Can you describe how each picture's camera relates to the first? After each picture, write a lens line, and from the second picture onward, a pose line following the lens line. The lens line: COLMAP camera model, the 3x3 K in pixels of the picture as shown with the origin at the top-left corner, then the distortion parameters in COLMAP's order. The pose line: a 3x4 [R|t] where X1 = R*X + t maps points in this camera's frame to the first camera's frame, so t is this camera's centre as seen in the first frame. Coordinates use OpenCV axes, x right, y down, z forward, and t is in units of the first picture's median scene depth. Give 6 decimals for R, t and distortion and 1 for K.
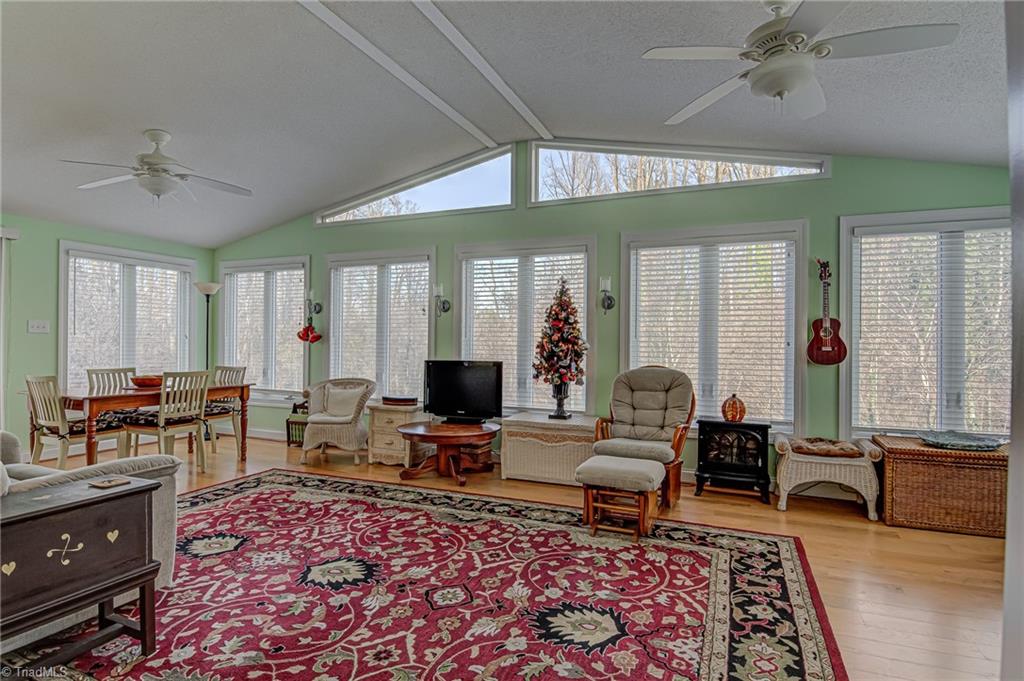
lens RADIAL K [[539.5, 0, 510.7], [0, 539.5, 341.1], [0, 0, 1]] dist [-0.006361, -0.001137]
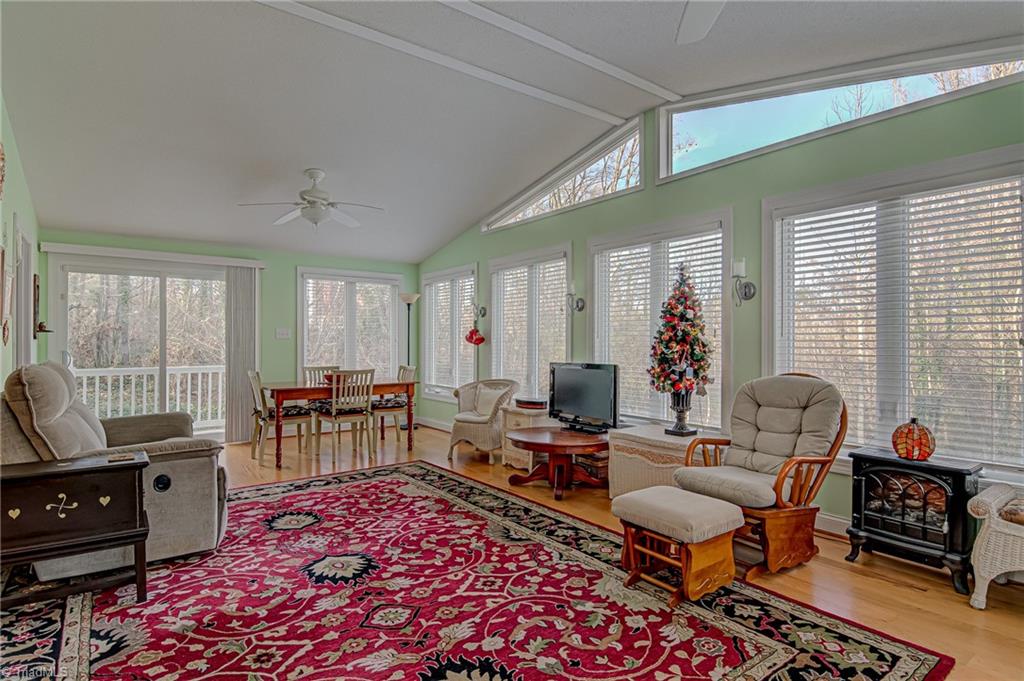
lens RADIAL K [[539.5, 0, 510.7], [0, 539.5, 341.1], [0, 0, 1]] dist [-0.006361, -0.001137]
pose [[0.863484, -0.009548, -0.504286, 0.286029], [0.008336, 0.999954, -0.004659, 0.001690], [0.504307, -0.000180, 0.863524, 0.157414]]
